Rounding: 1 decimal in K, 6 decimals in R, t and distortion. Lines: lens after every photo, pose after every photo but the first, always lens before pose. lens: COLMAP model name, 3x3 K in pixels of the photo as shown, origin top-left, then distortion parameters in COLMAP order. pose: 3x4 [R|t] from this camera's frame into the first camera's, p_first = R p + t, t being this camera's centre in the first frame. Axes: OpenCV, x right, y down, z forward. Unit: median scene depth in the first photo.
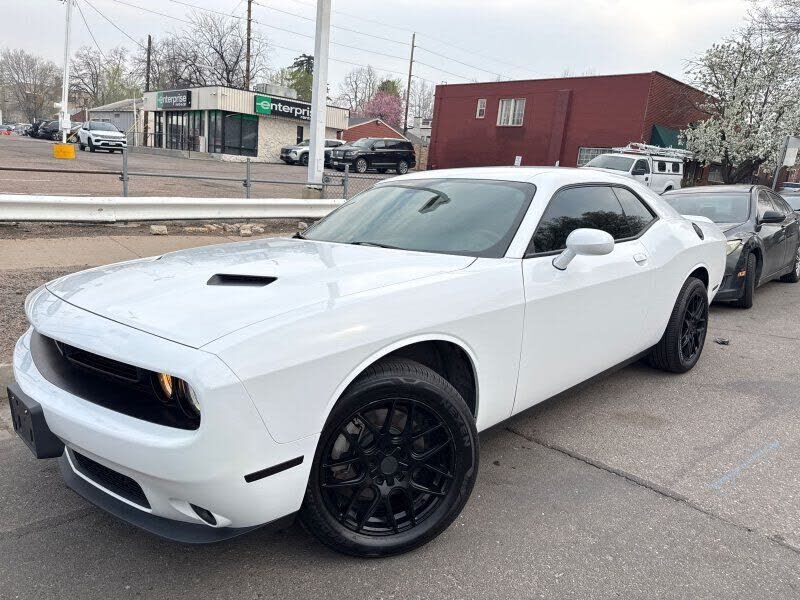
lens RADIAL K [[579.7, 0, 401.2], [0, 579.7, 305.2], [0, 0, 1]] dist [-0.005609, -0.023293]
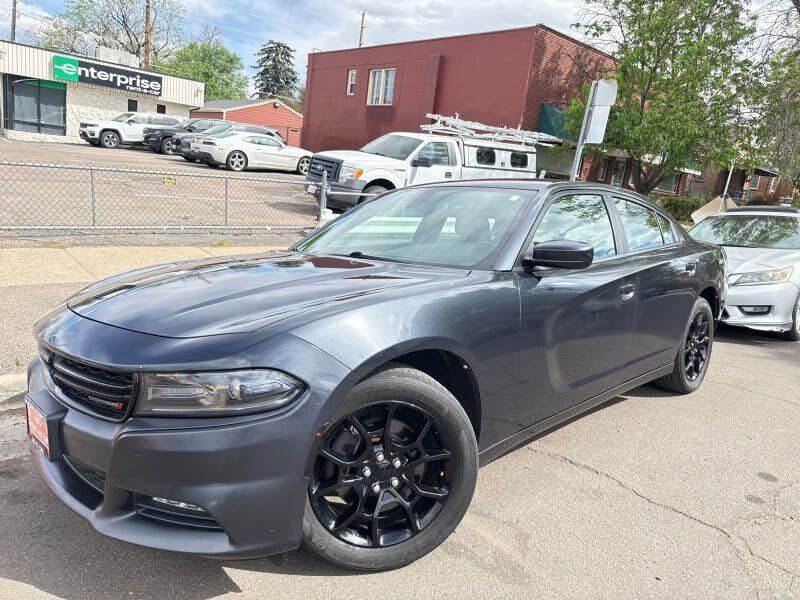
lens RADIAL K [[579.7, 0, 399.9], [0, 579.7, 304.7], [0, 0, 1]] dist [-0.005609, -0.023293]
pose [[0.999085, 0.041337, -0.010956, 0.221926], [-0.041361, 0.999142, -0.001970, -0.047437], [0.010866, 0.002421, 0.999938, 0.234536]]
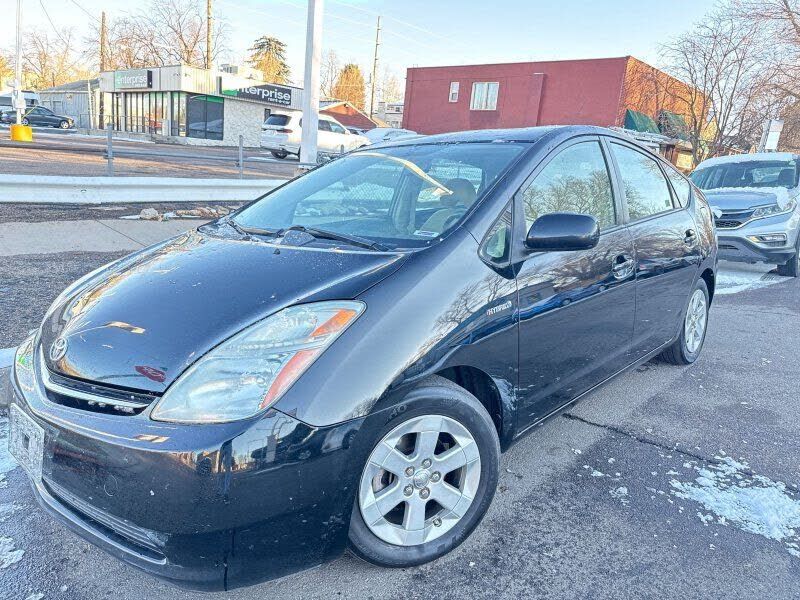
lens RADIAL K [[579.7, 0, 405.7], [0, 579.7, 306.8], [0, 0, 1]] dist [-0.005609, -0.023293]
pose [[0.997496, -0.015402, 0.069031, -0.017241], [0.013677, 0.999584, 0.025394, -0.000128], [-0.069394, -0.024386, 0.997291, 0.012852]]
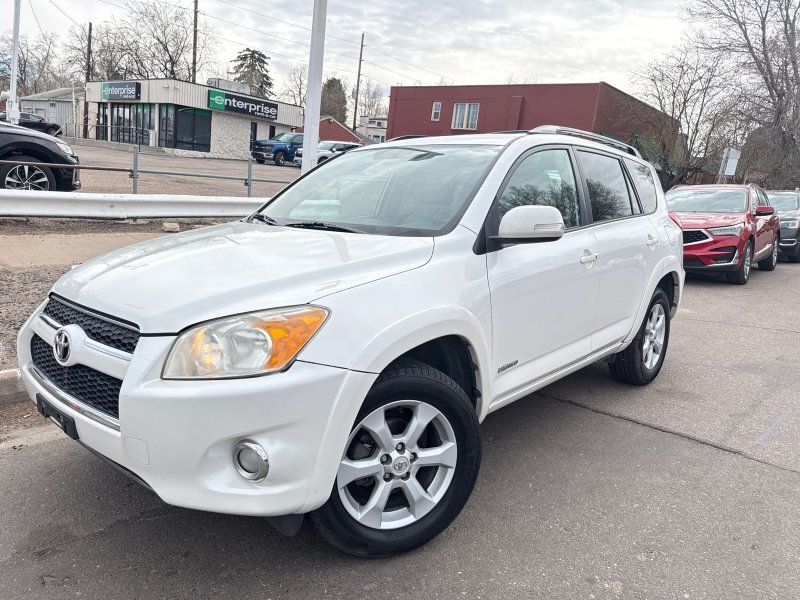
lens RADIAL K [[579.7, 0, 408.6], [0, 579.7, 302.6], [0, 0, 1]] dist [-0.005609, -0.023293]
pose [[0.993727, -0.001944, 0.111820, -0.024935], [0.002212, 0.999995, -0.002271, 0.001029], [-0.111815, 0.002504, 0.993726, -0.010980]]
